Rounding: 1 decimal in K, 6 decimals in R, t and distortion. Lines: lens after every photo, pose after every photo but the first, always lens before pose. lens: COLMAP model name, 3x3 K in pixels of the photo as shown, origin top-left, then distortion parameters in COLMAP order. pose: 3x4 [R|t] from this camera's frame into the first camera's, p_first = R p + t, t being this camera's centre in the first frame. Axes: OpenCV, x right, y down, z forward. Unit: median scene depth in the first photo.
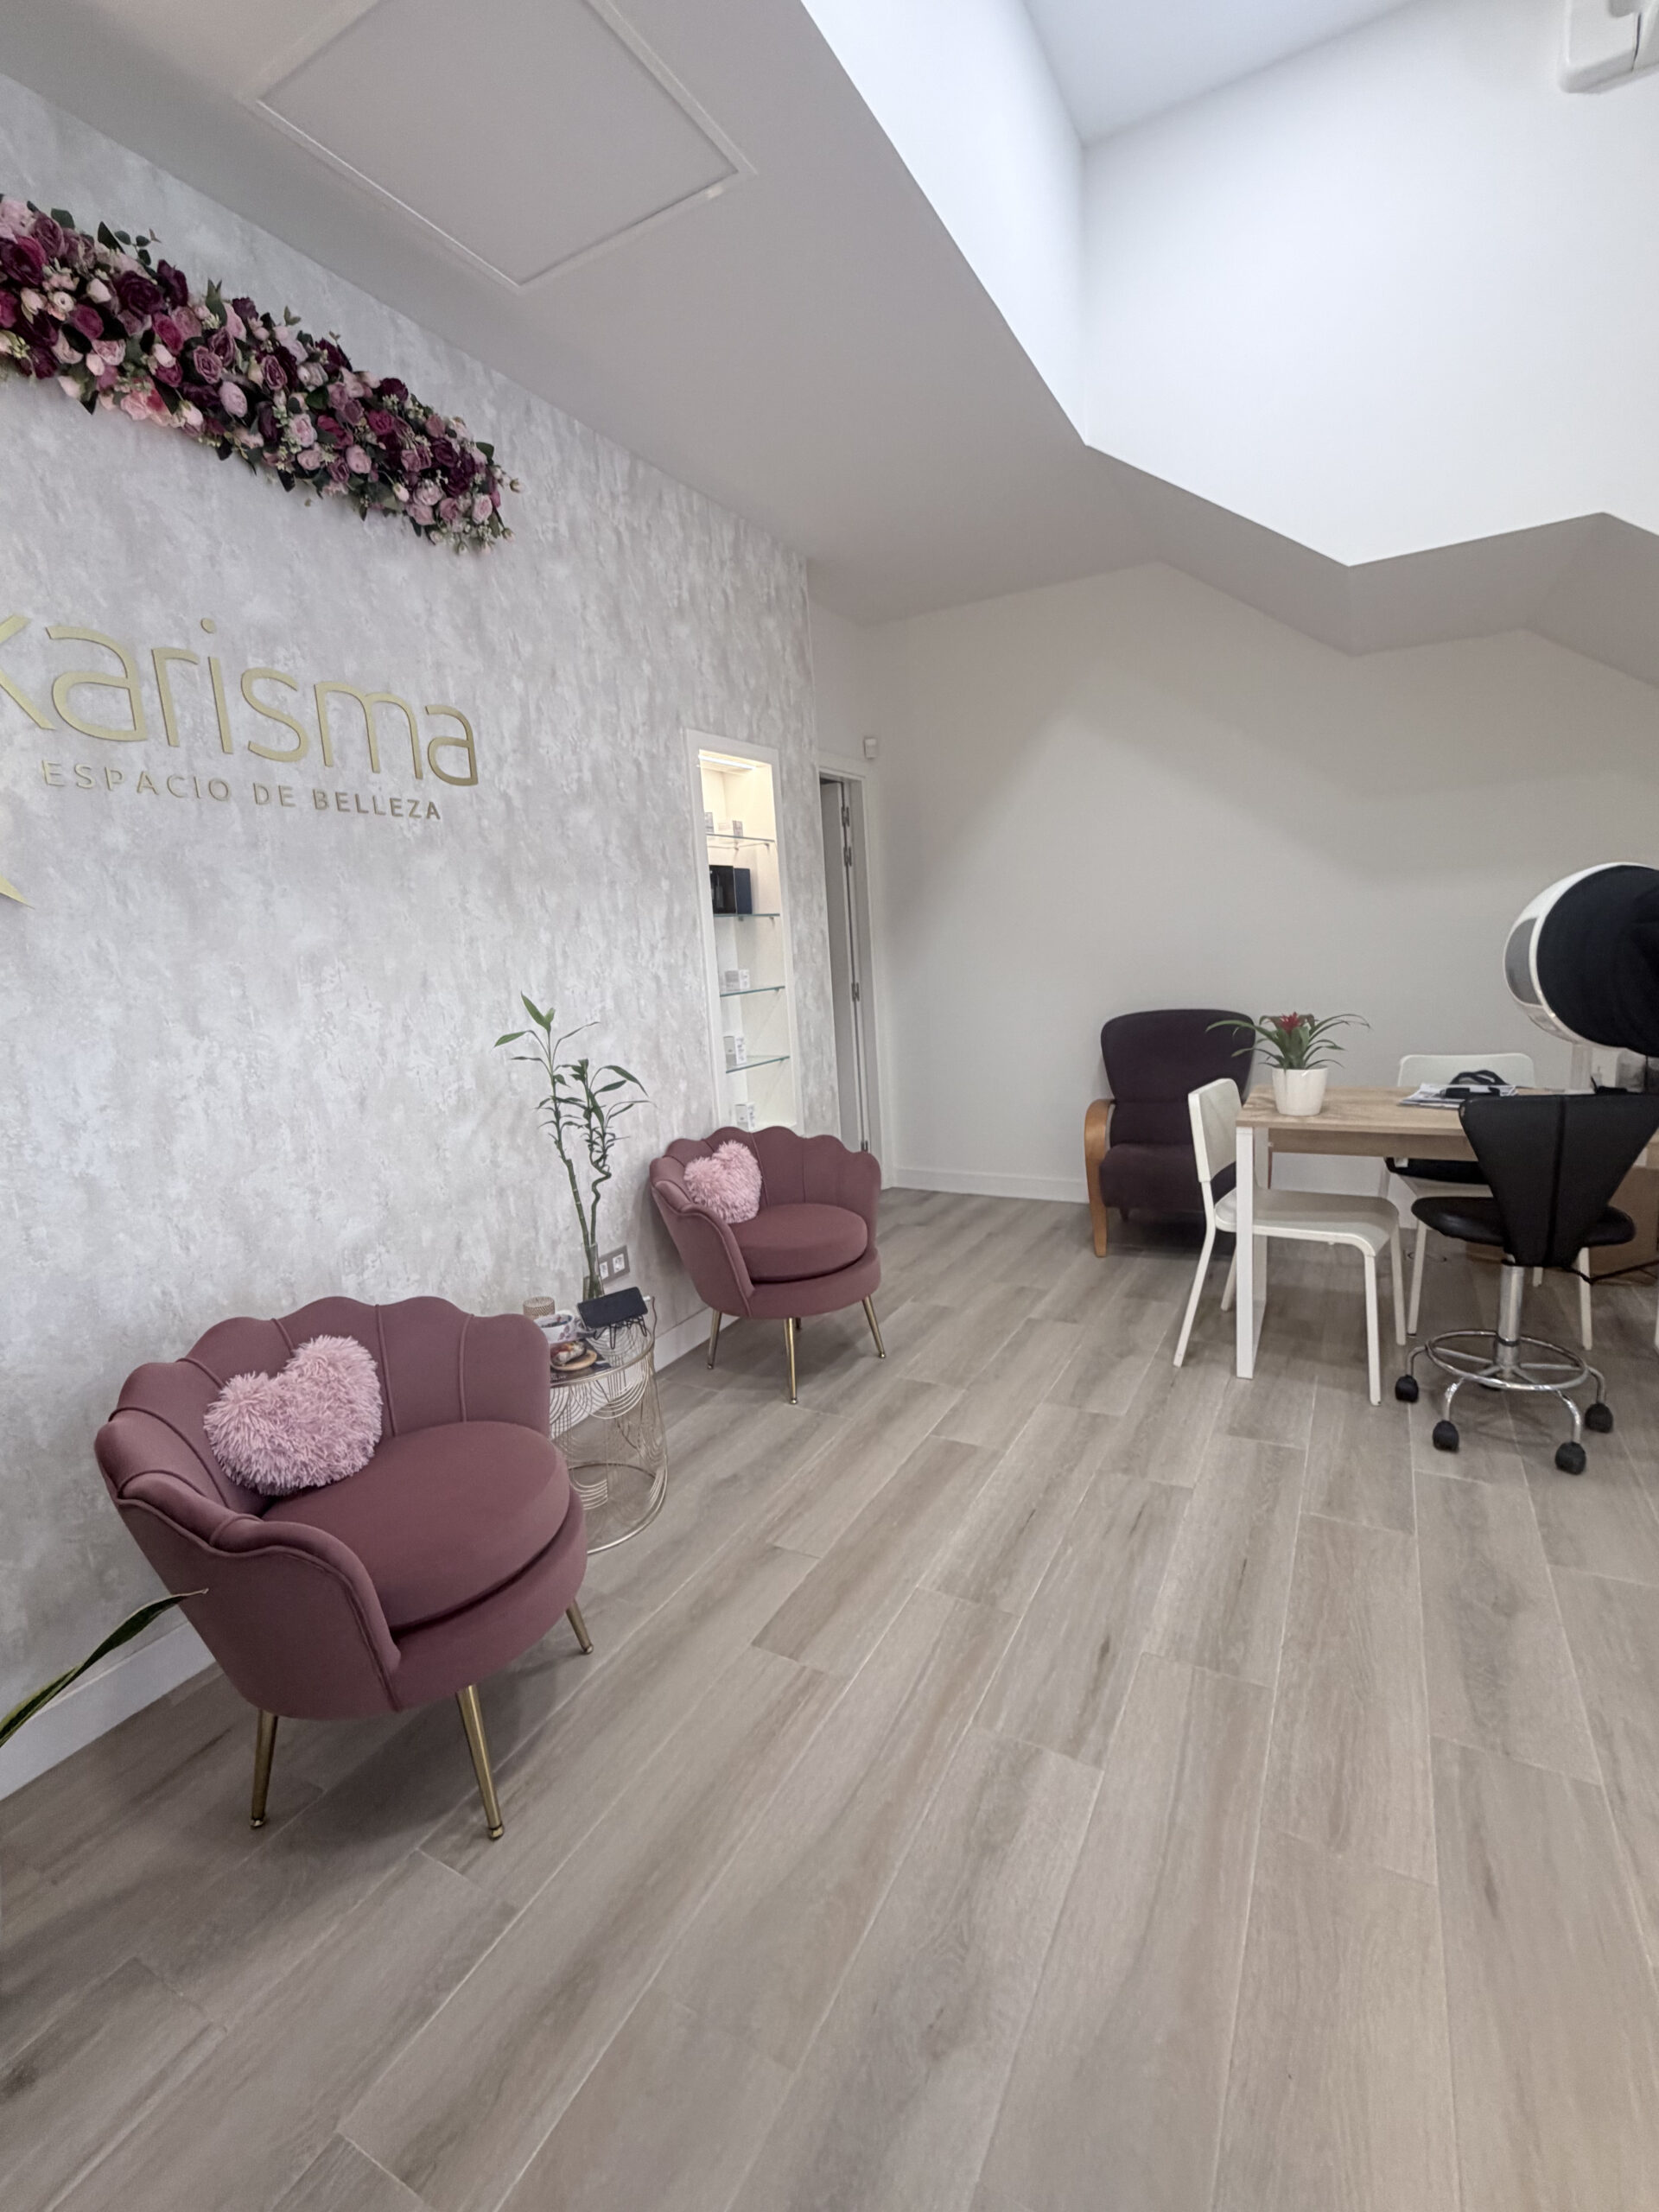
lens RADIAL K [[976.9, 0, 832.1], [0, 976.9, 1105.6], [0, 0, 1]] dist [0.000068, 0.000322]
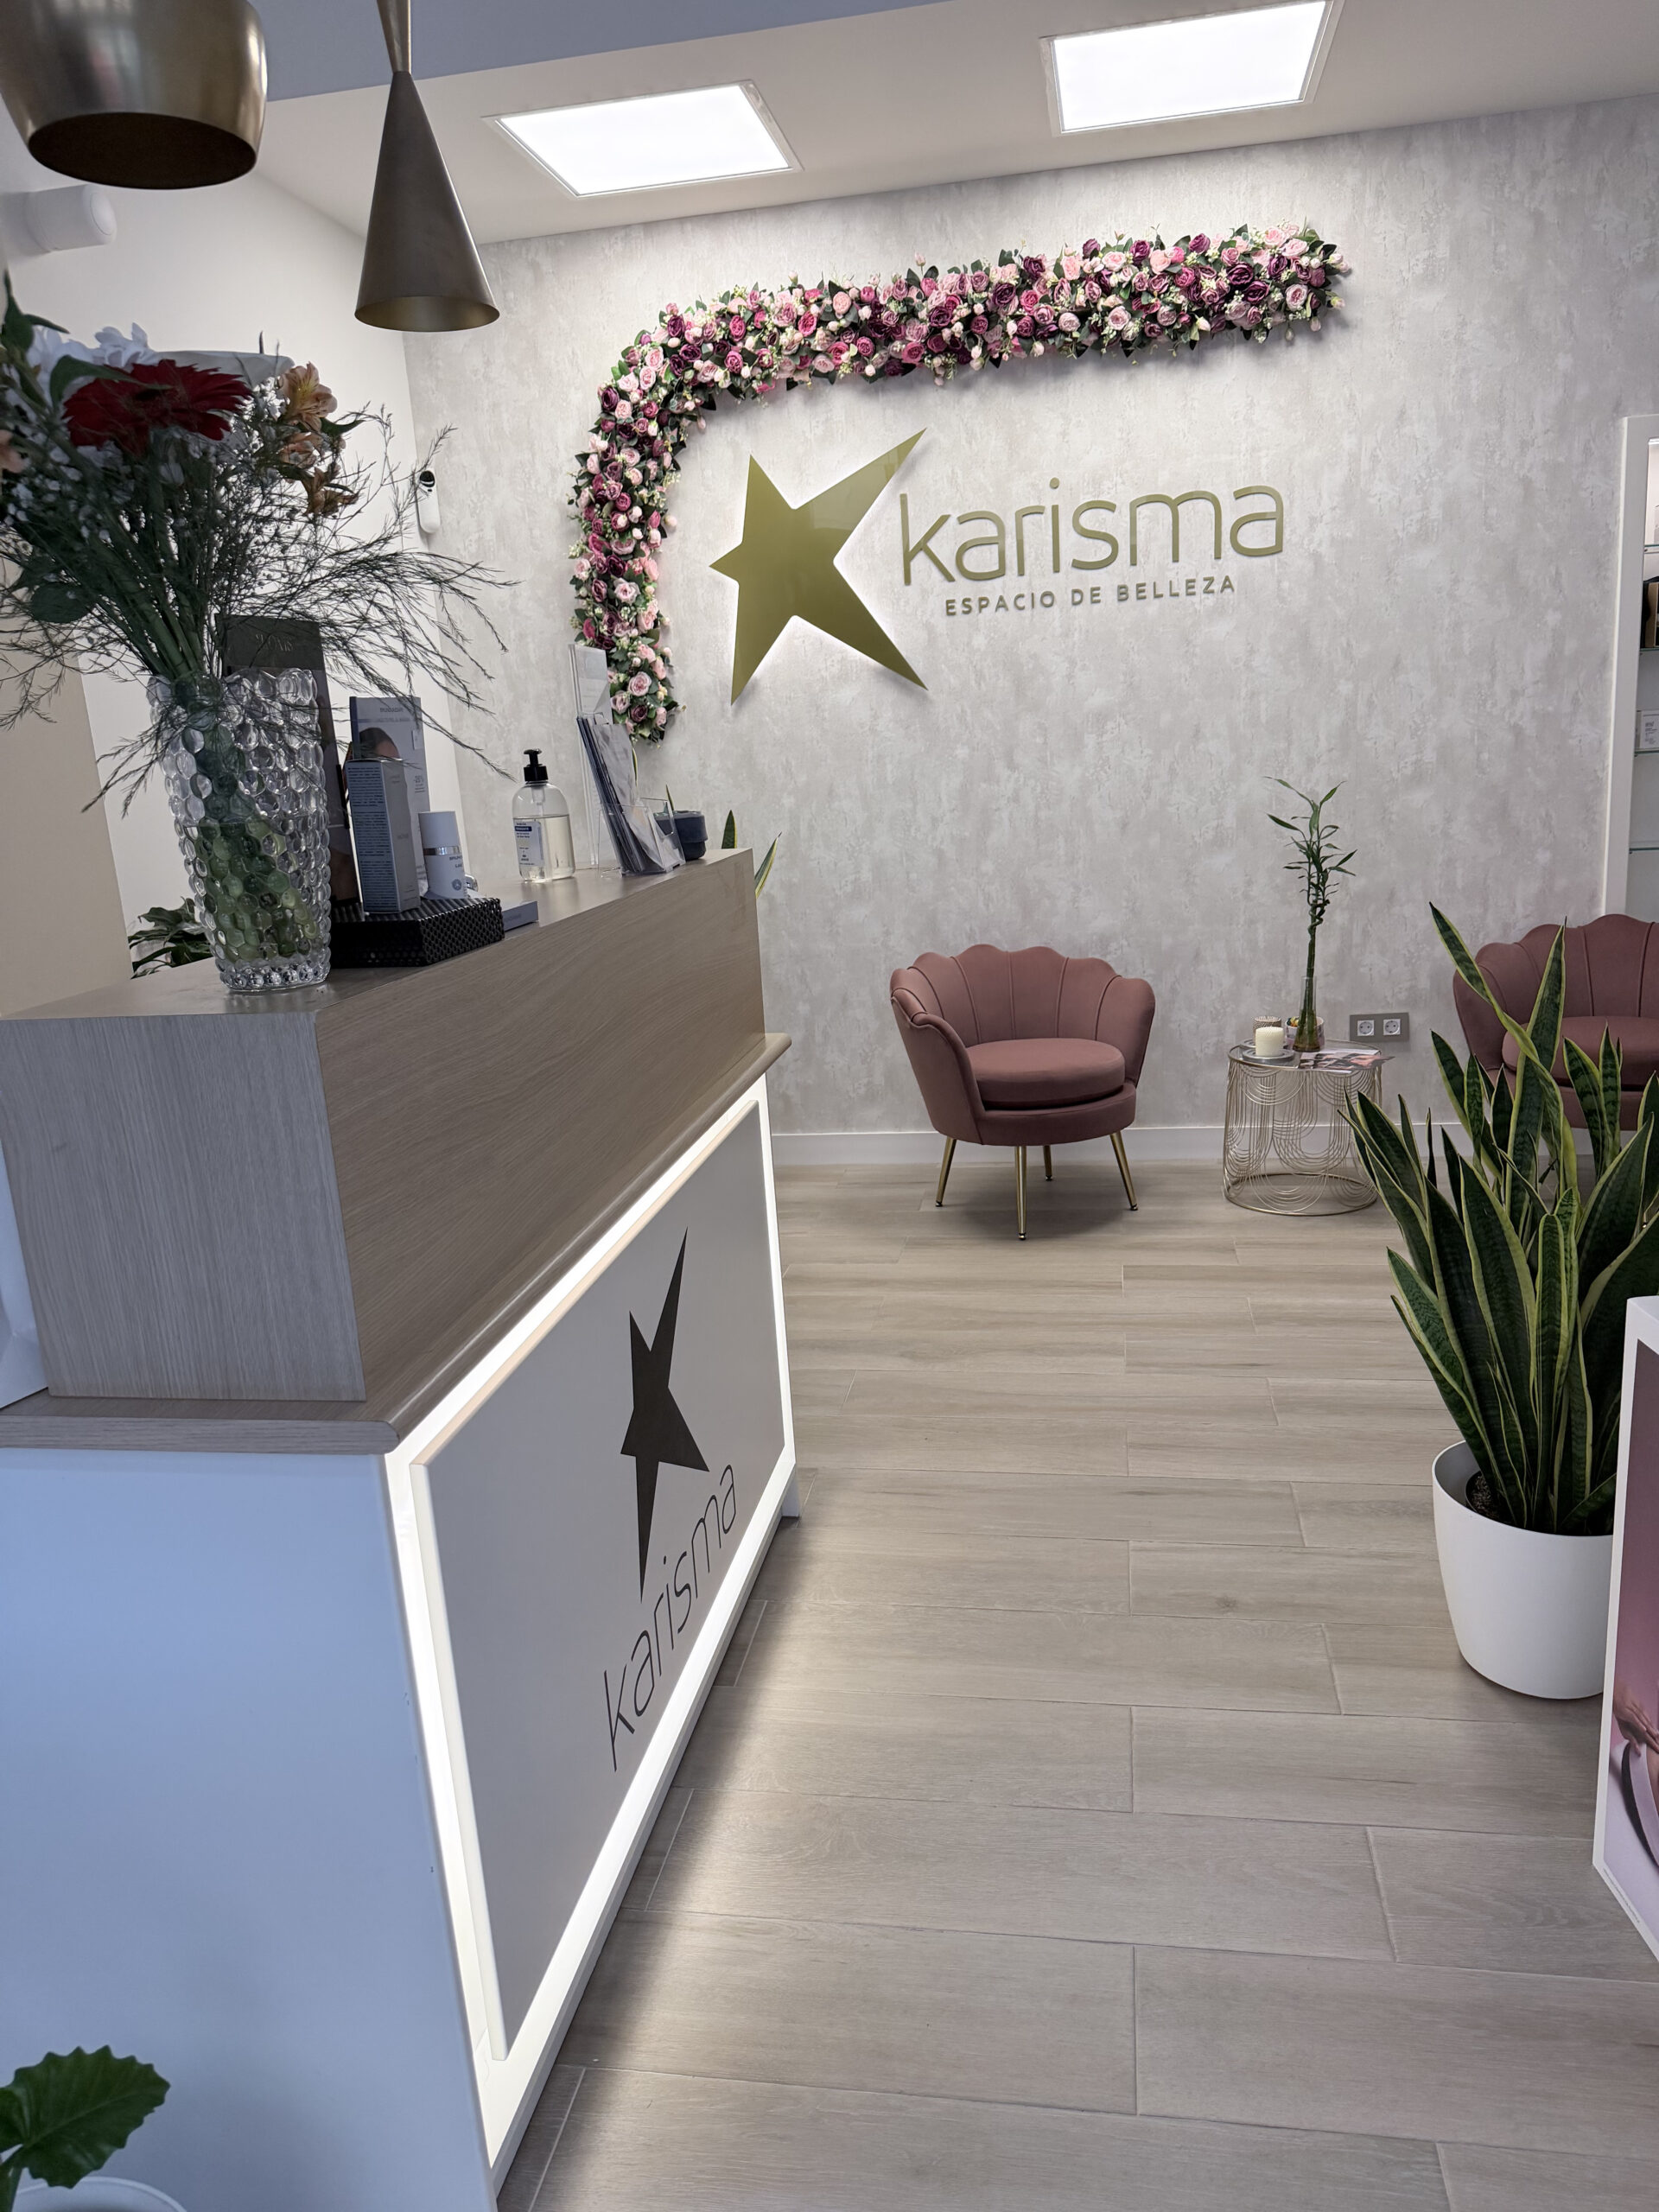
lens RADIAL K [[1552.4, 0, 838.0], [0, 1552.4, 1107.4], [0, 0, 1]] dist [0.178805, -0.385674]
pose [[0.328760, 0.265727, -0.906259, 1.455149], [-0.117170, 0.963663, 0.240053, -0.104433], [0.937117, 0.027266, 0.347949, -0.093660]]
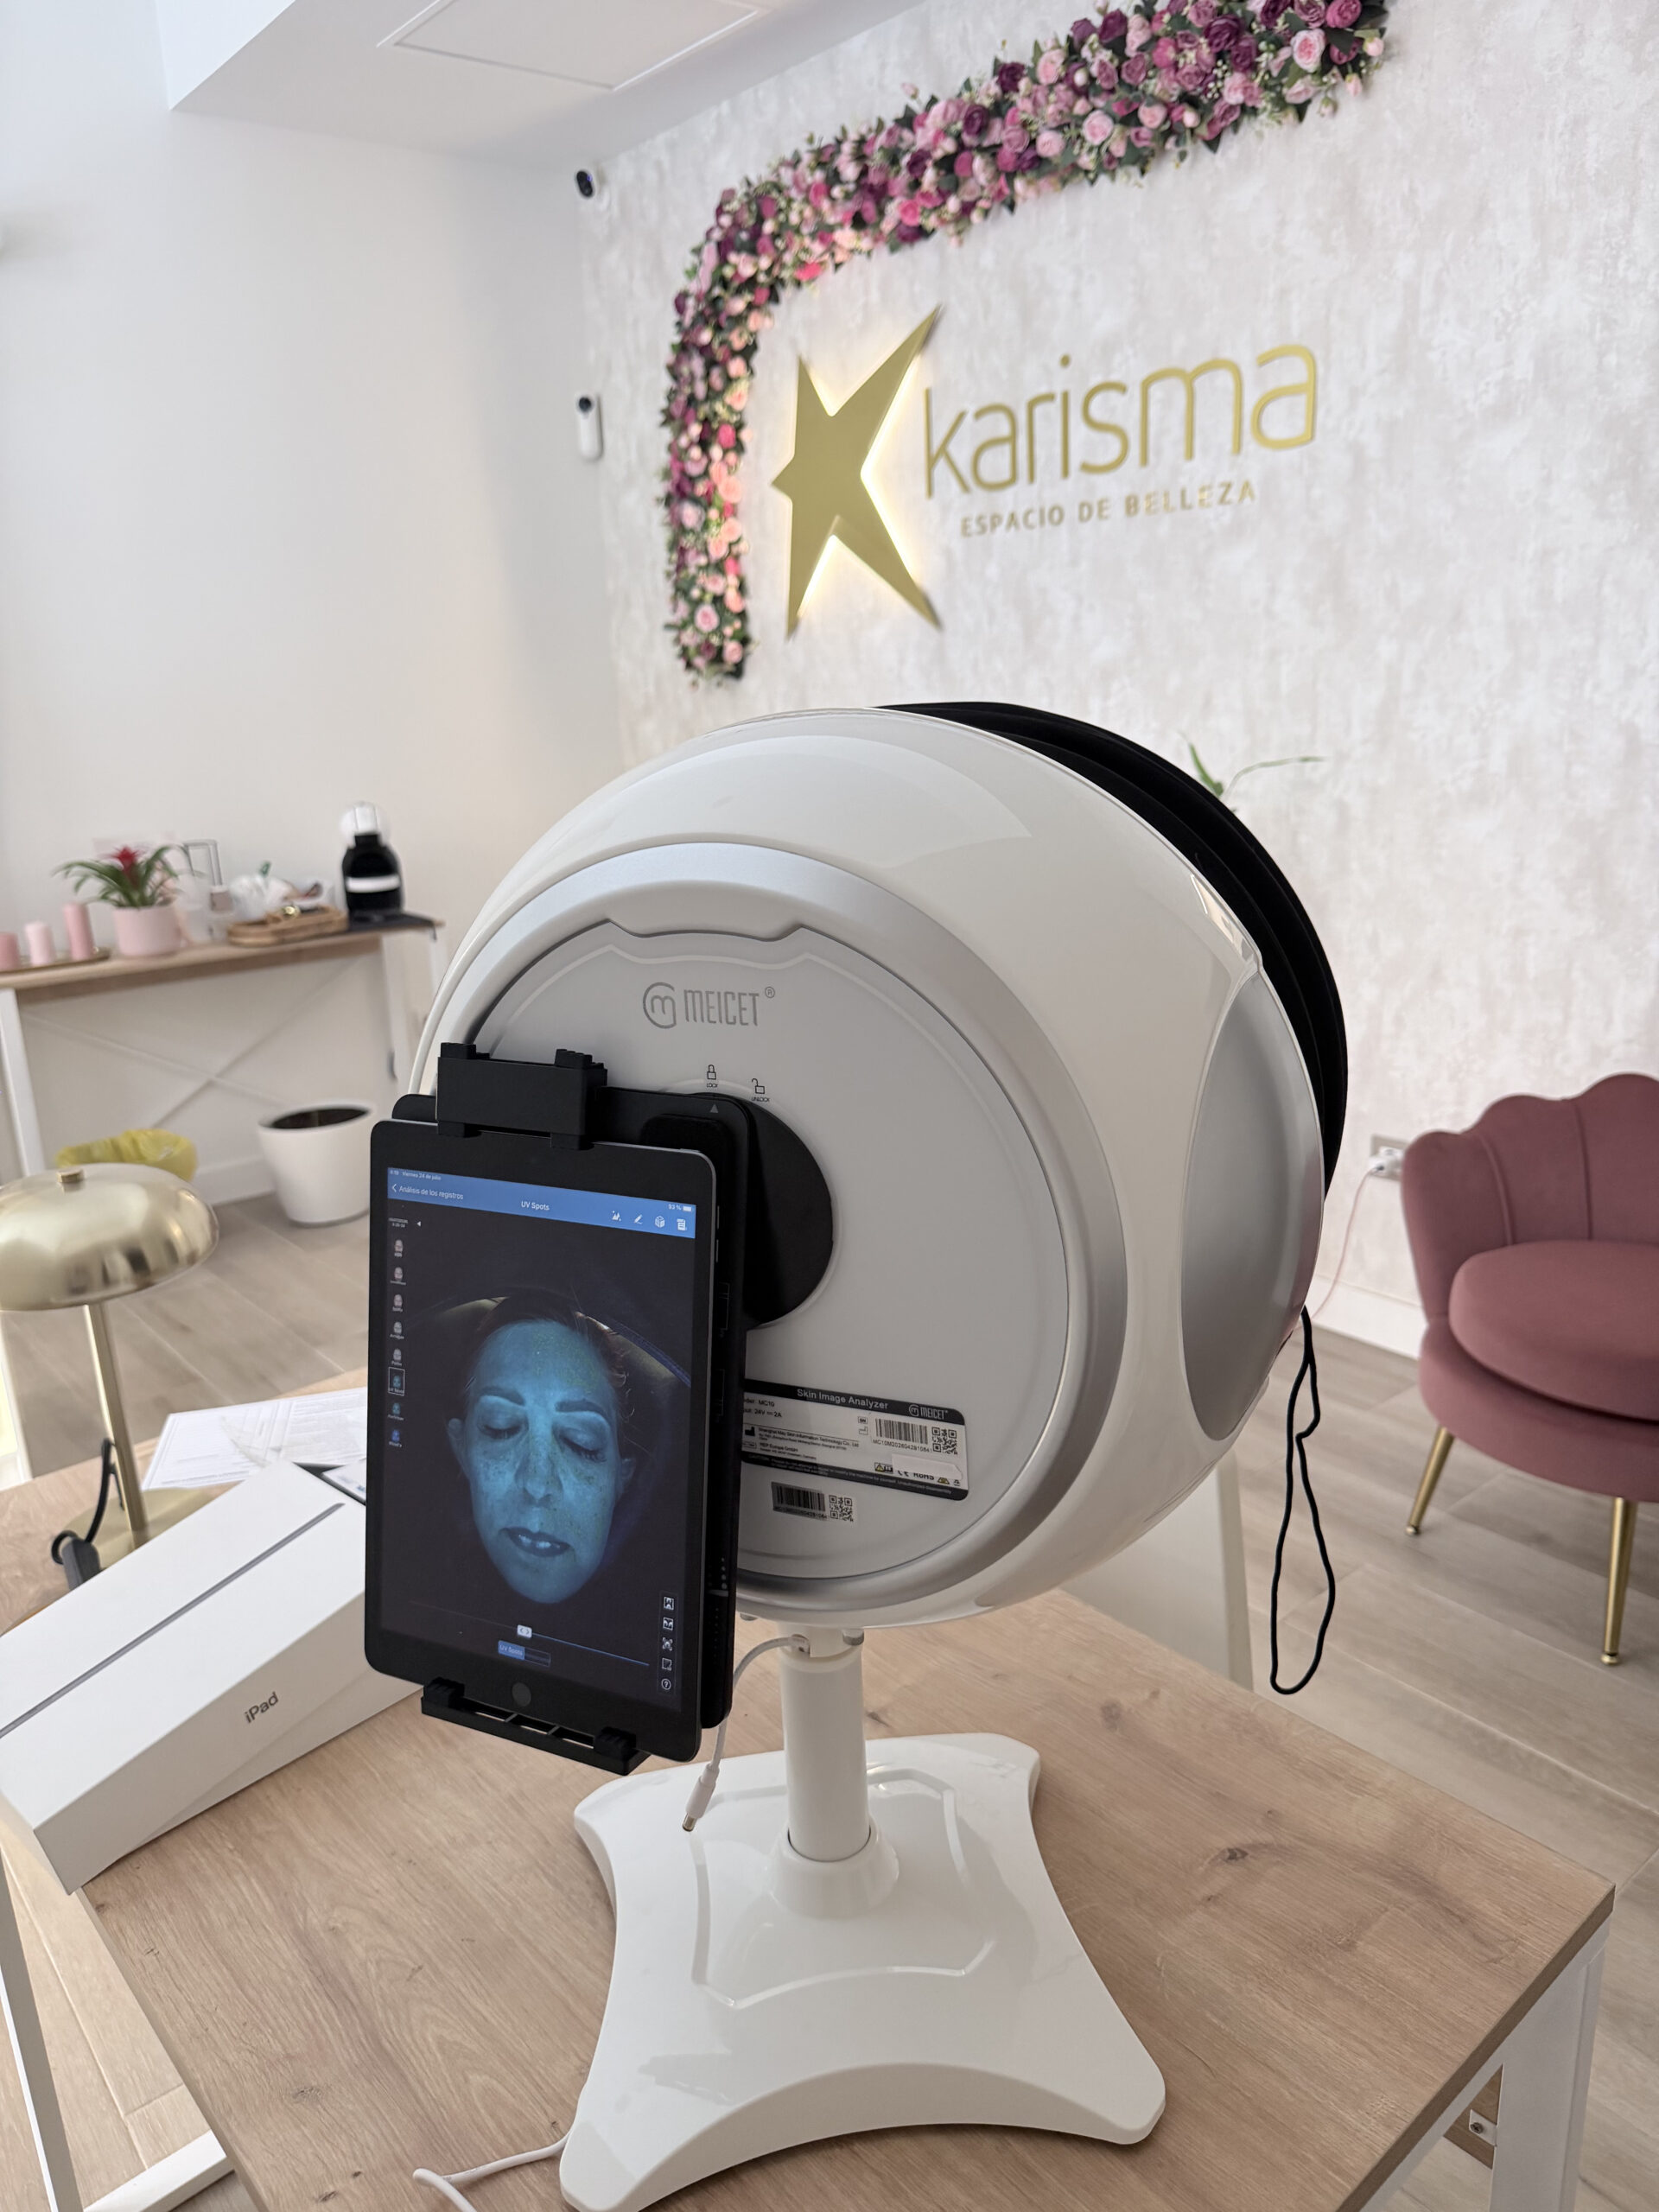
lens RADIAL K [[1590.2, 0, 837.2], [0, 1590.2, 1102.0], [0, 0, 1]] dist [-0.002105, -0.006581]
pose [[-0.363905, 0.324514, -0.873077, 1.140981], [-0.096068, 0.919270, 0.381725, -0.334843], [0.926469, 0.222786, -0.303351, 1.310869]]
